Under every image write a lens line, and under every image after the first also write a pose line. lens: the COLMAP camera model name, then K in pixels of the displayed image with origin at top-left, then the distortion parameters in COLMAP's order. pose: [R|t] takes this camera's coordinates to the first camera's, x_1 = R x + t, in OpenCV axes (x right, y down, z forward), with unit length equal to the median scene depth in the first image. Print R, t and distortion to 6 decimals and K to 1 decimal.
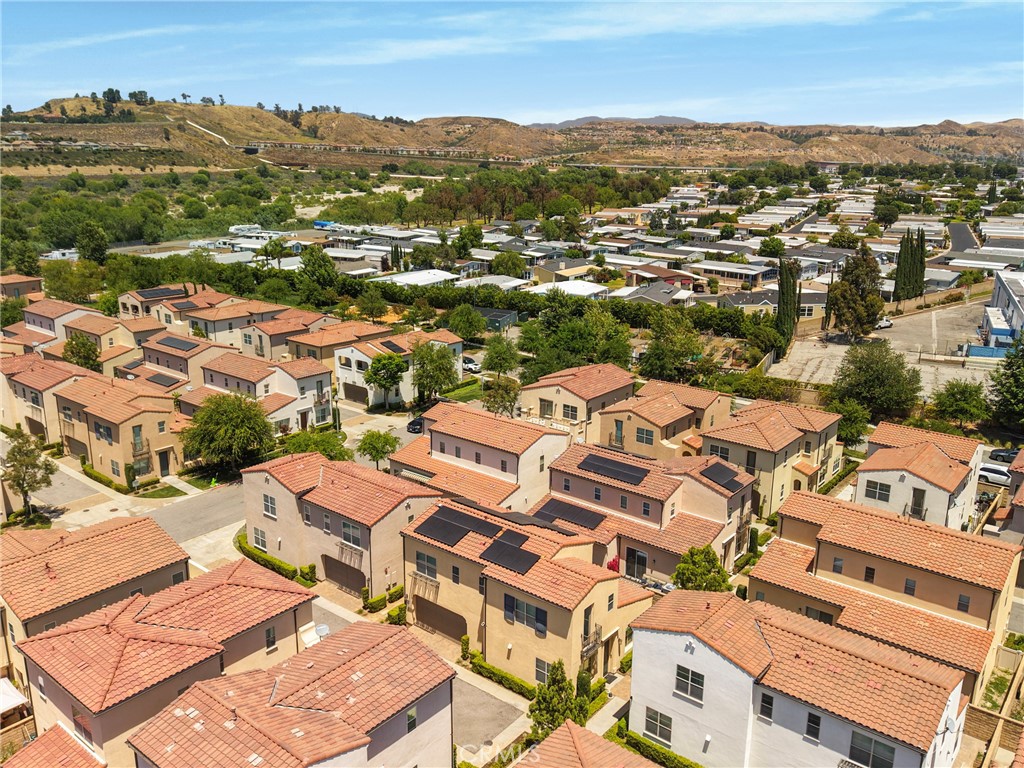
lens RADIAL K [[843.8, 0, 512.0], [0, 843.8, 384.0], [0, 0, 1]] dist [0.002522, 0.001783]
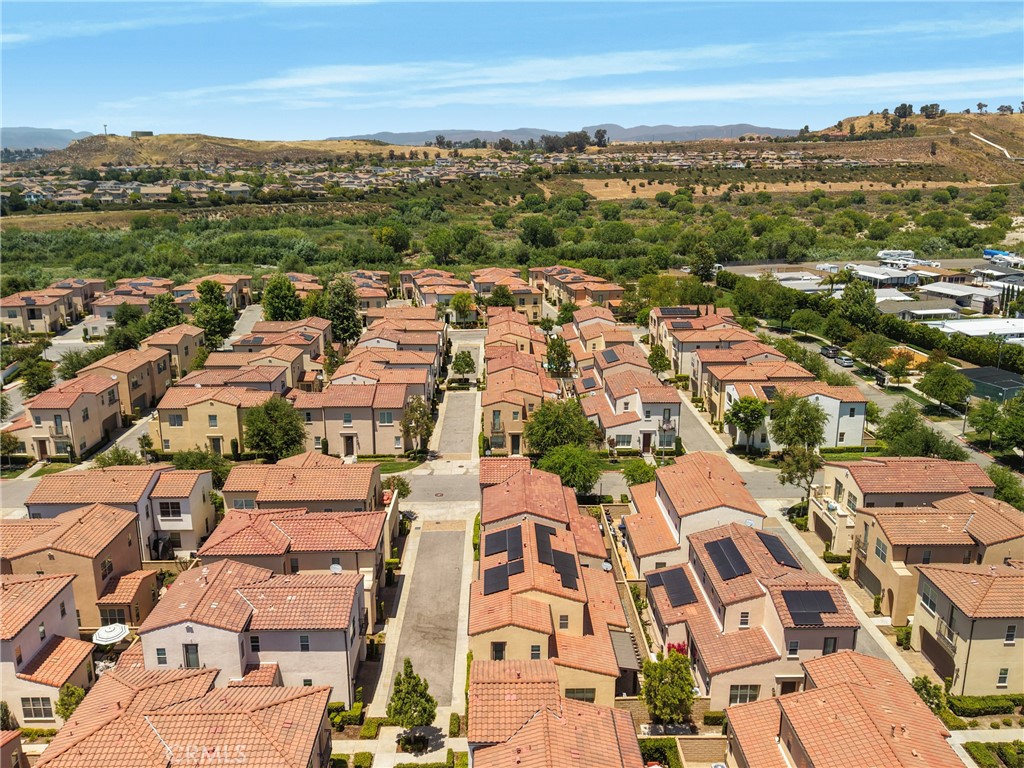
lens RADIAL K [[843.8, 0, 512.0], [0, 843.8, 384.0], [0, 0, 1]] dist [0.002522, 0.001783]
pose [[0.615035, 0.185026, -0.766484, 0.102887], [-0.190755, 0.978118, 0.083050, -0.018821], [0.765078, 0.095132, 0.636871, 0.030571]]
